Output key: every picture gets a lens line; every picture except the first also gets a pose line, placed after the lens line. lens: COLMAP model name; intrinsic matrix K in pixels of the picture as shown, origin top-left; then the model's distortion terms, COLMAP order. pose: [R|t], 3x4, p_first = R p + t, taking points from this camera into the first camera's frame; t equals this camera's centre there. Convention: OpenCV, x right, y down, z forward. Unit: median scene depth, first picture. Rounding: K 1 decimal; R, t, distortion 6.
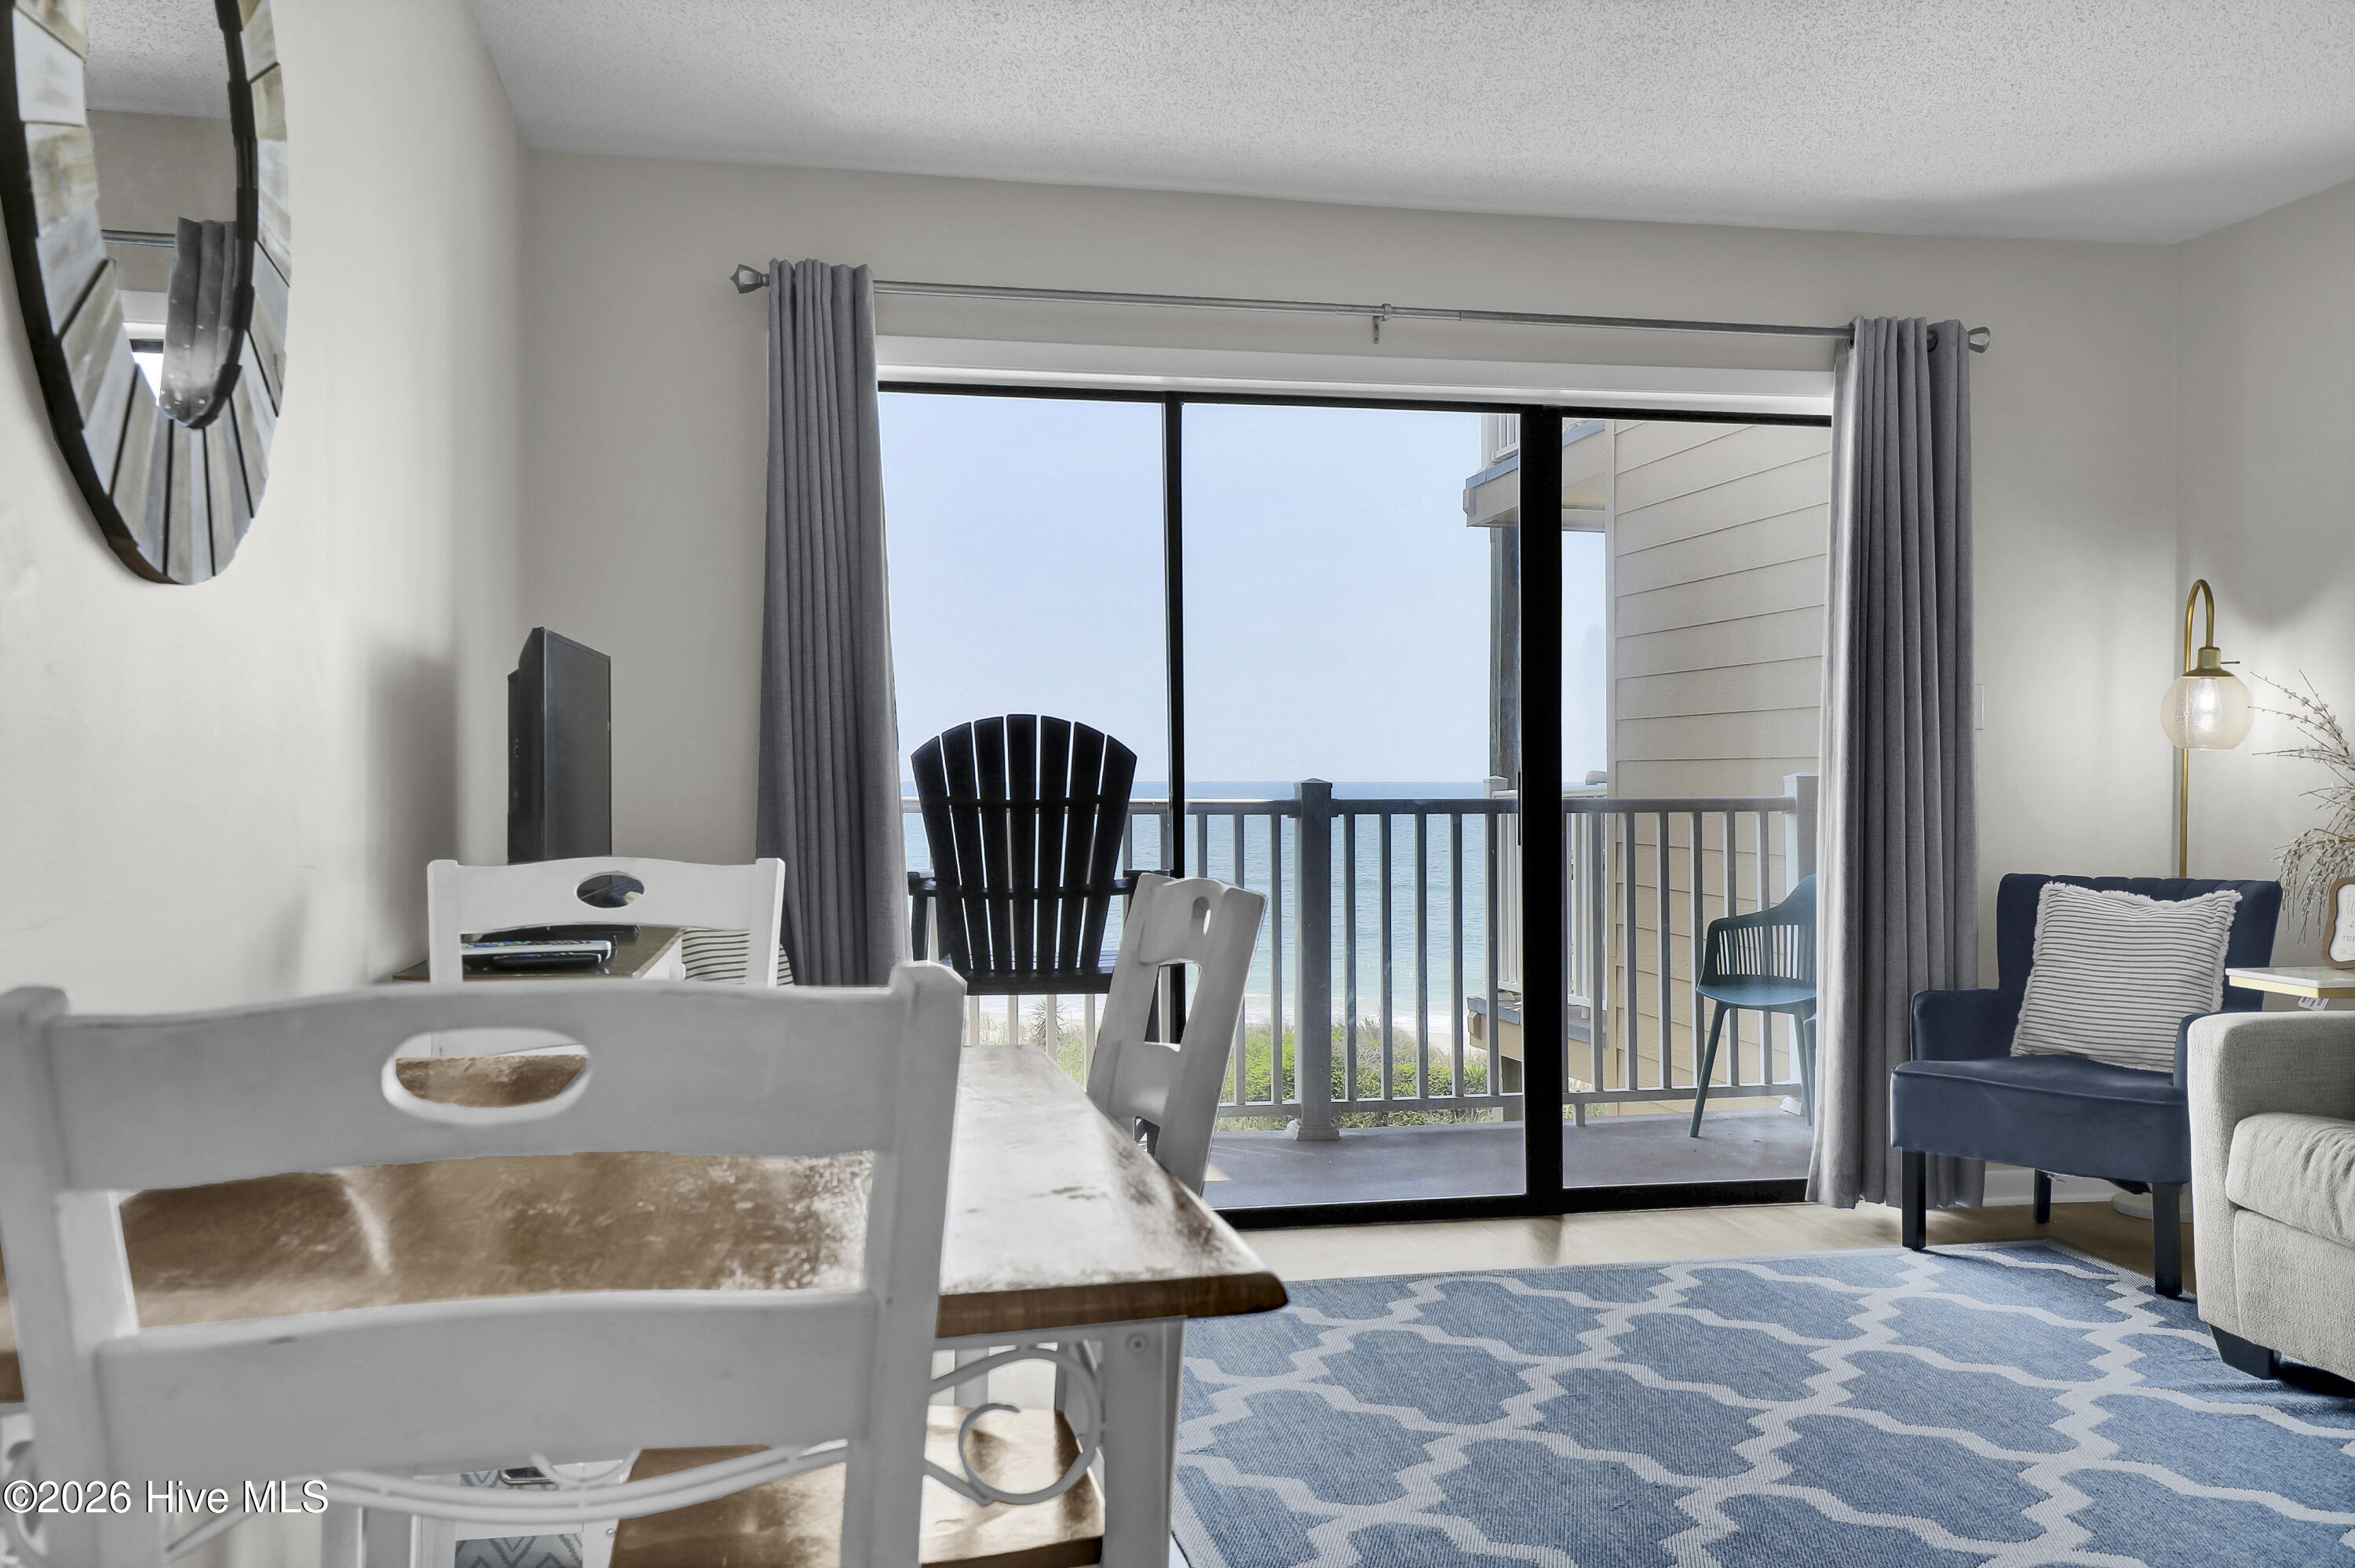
lens RADIAL K [[2017.7, 0, 1227.4], [0, 2017.7, 708.8], [0, 0, 1]] dist [0.047643, 0.008136]
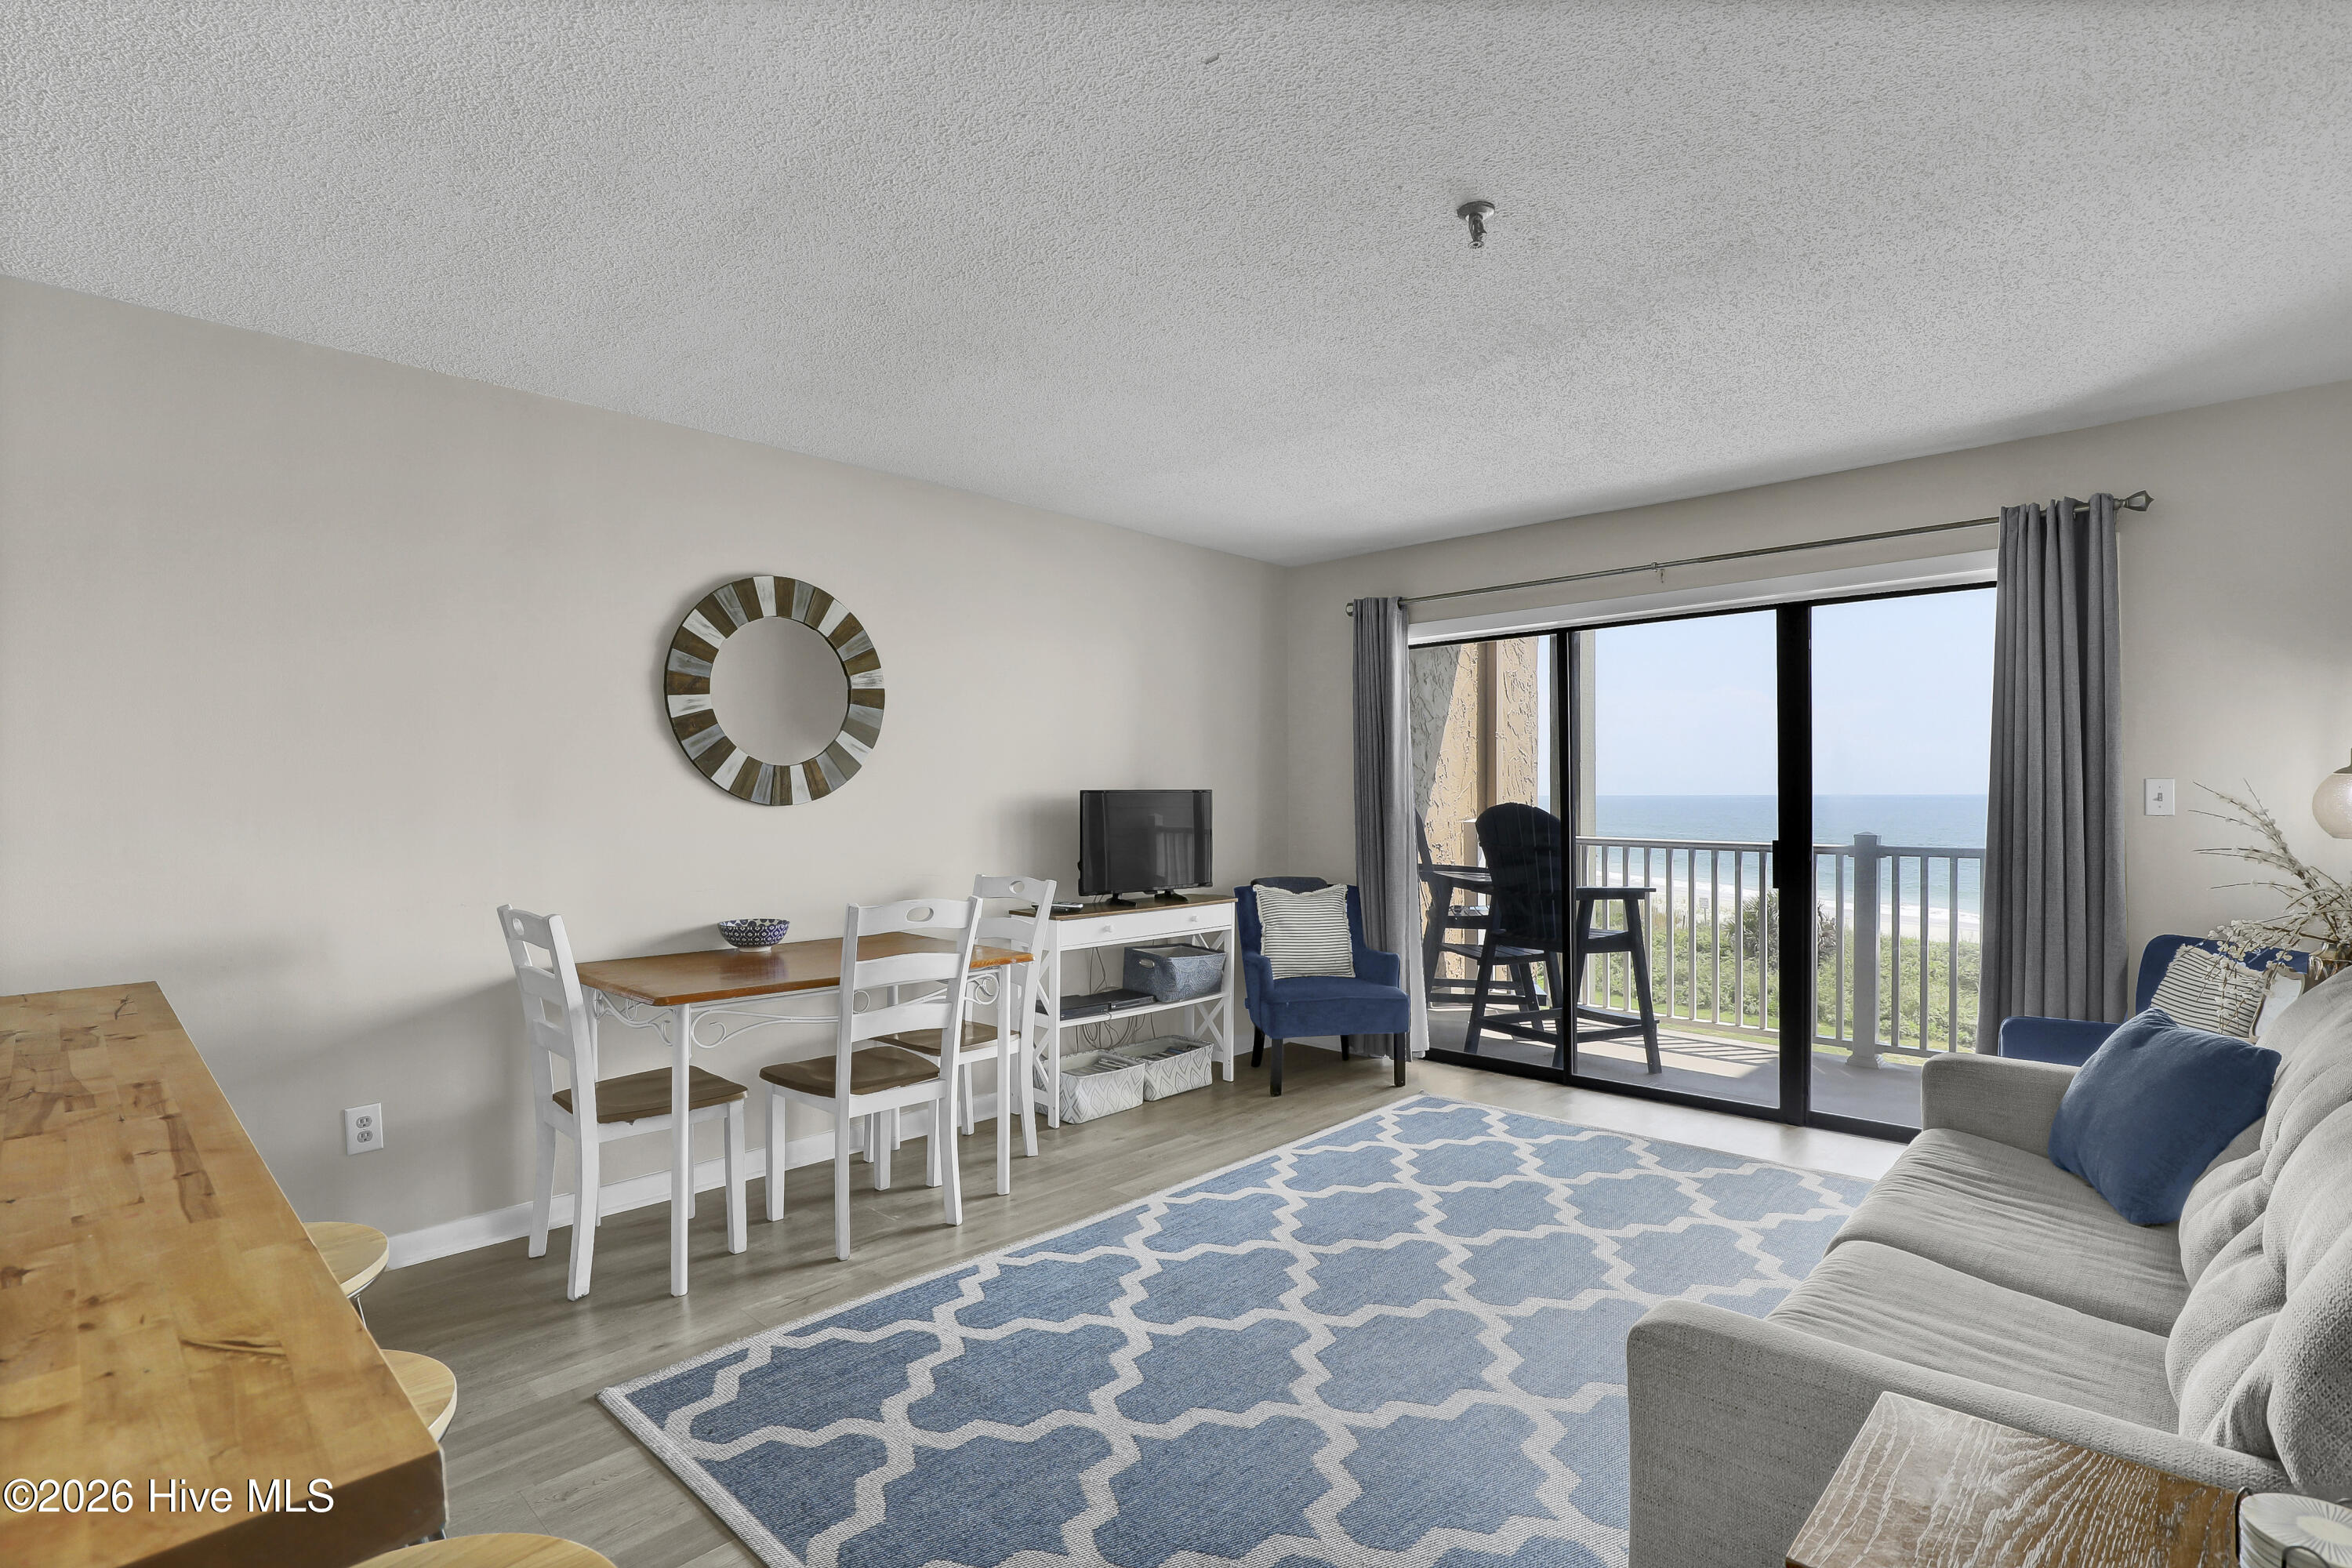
lens RADIAL K [[1105.7, 0, 1217.3], [0, 1105.7, 792.1], [0, 0, 1]] dist [-0.023547, 0.006480]
pose [[0.587401, -0.003586, -0.809288, 0.594775], [0.028839, 0.999448, 0.016504, -0.033597], [0.808782, -0.033033, 0.587180, 0.156095]]
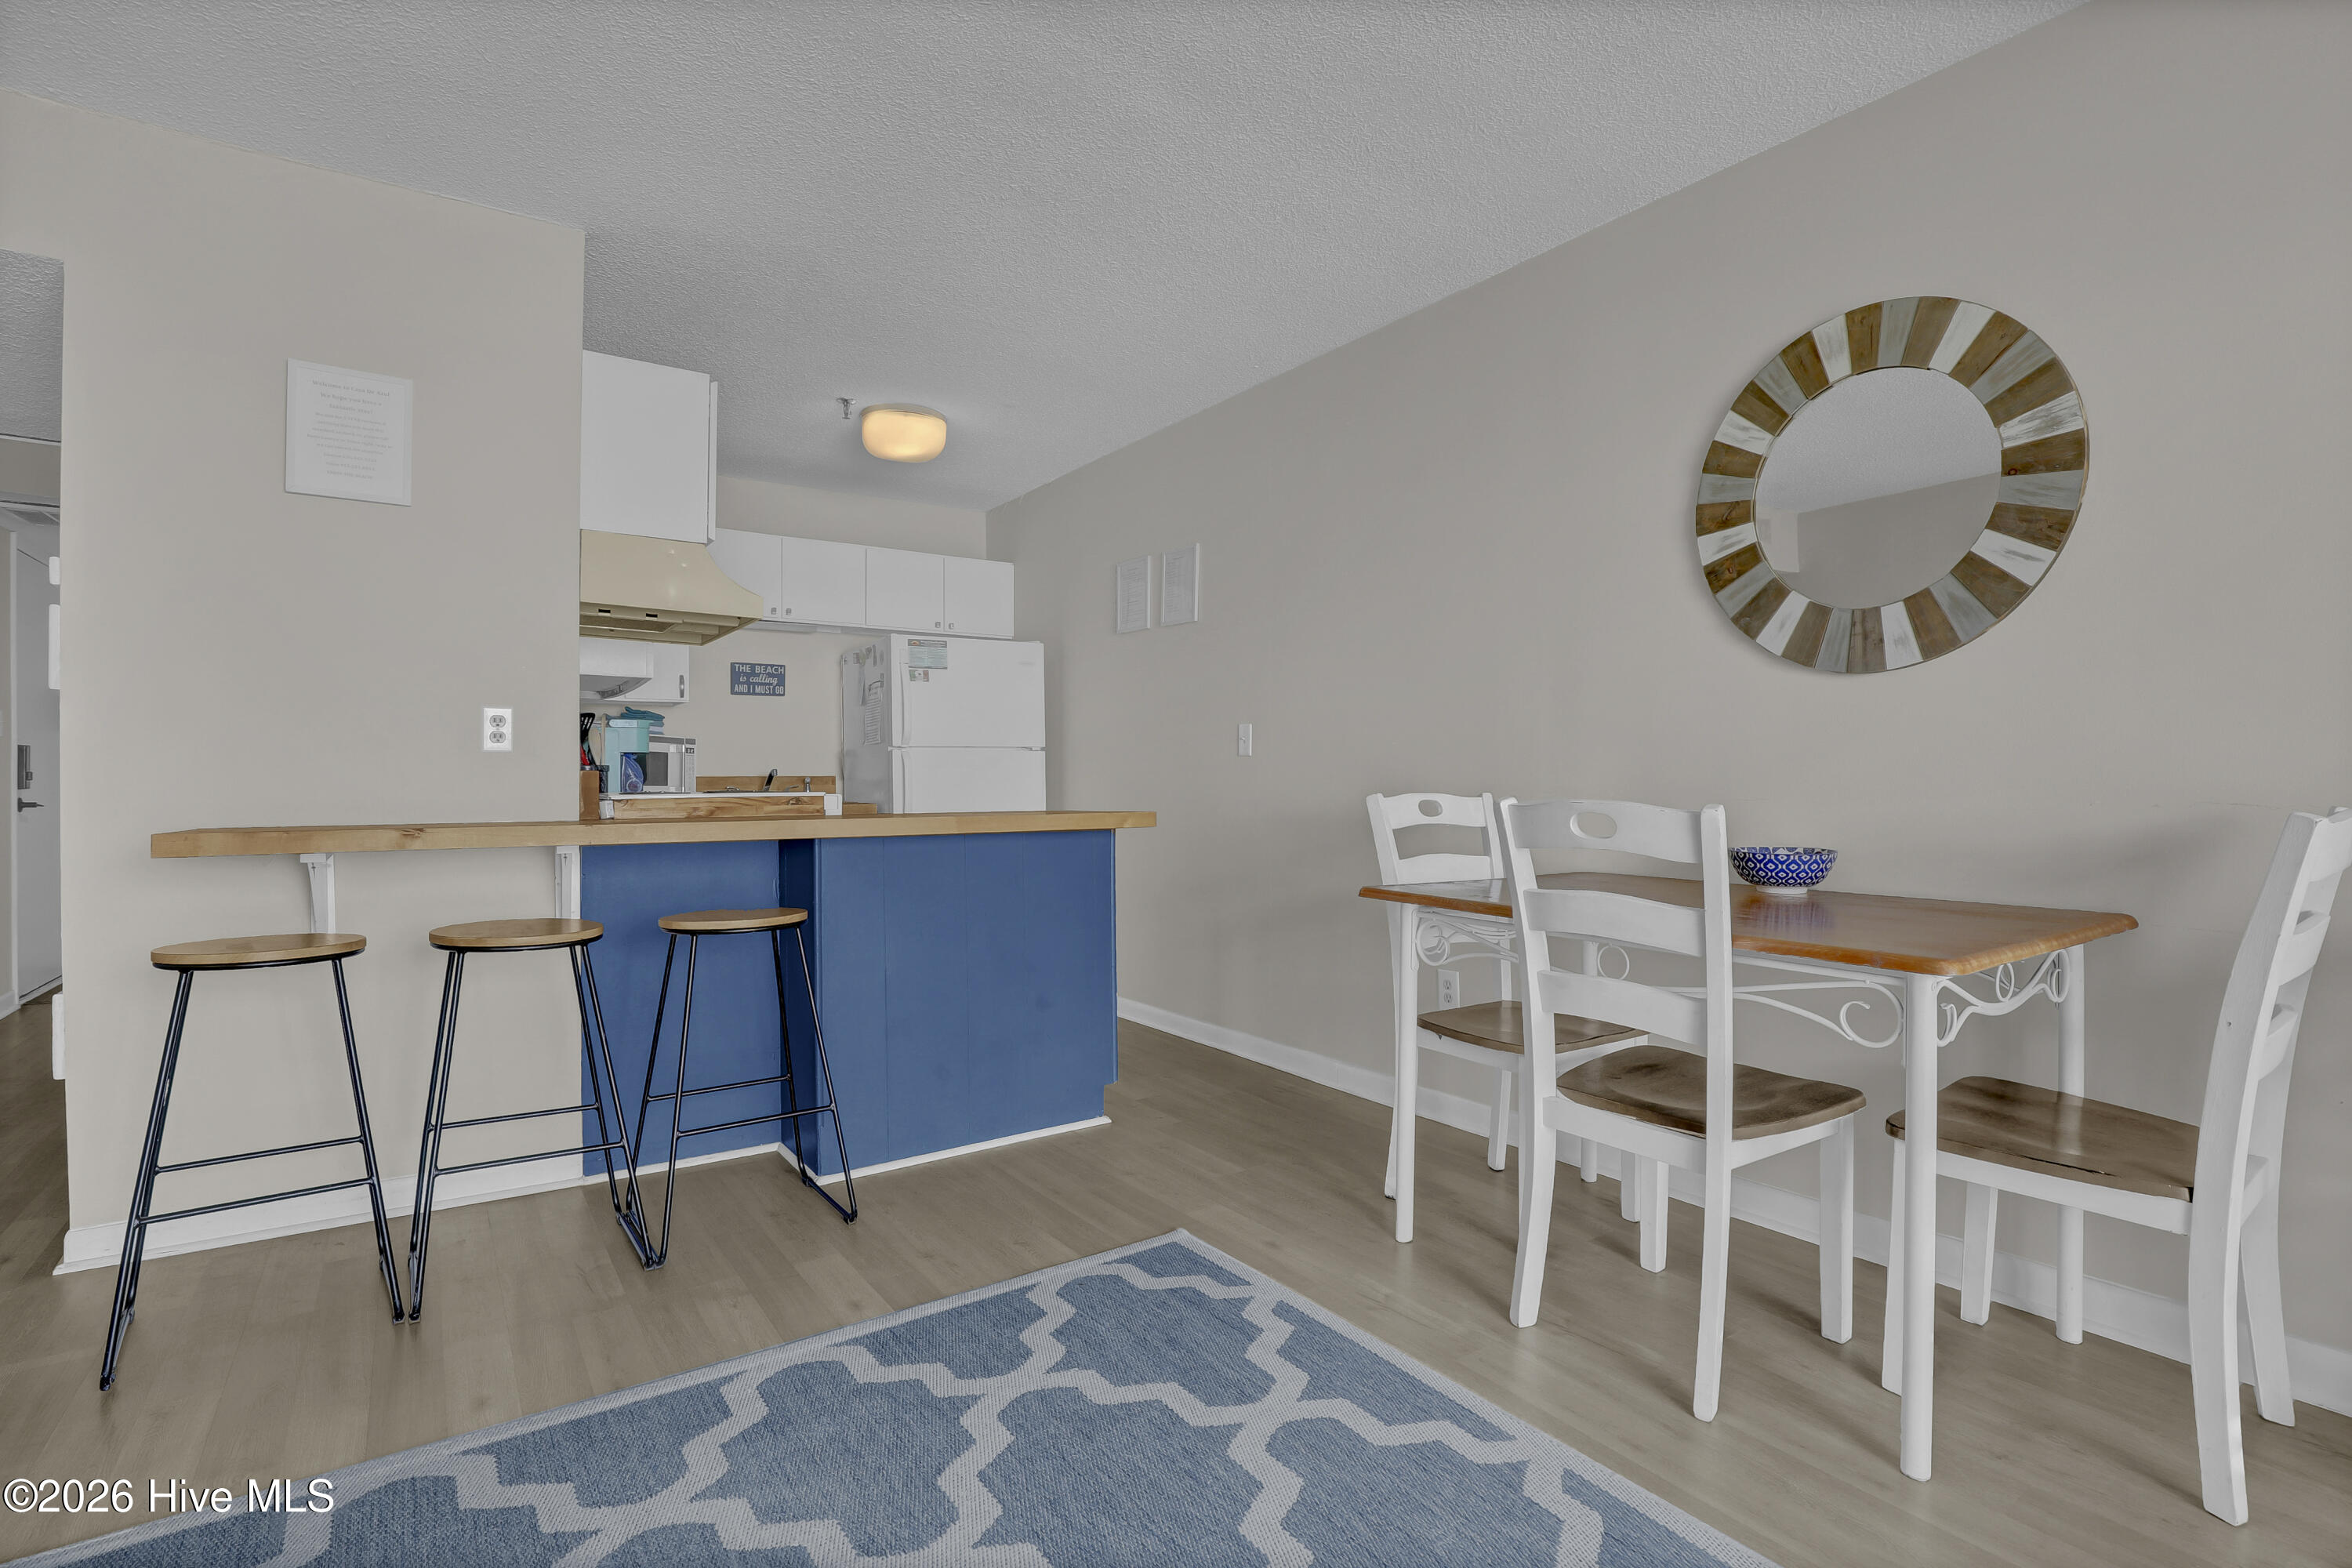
lens RADIAL K [[1137.1, 0, 1222.0], [0, 1137.1, 780.4], [0, 0, 1]] dist [-0.030572, 0.000858]
pose [[-0.912904, 0.001749, -0.408170, 0.261210], [0.015857, 0.999388, -0.031183, 0.034944], [0.407866, -0.034940, -0.912373, 0.673078]]
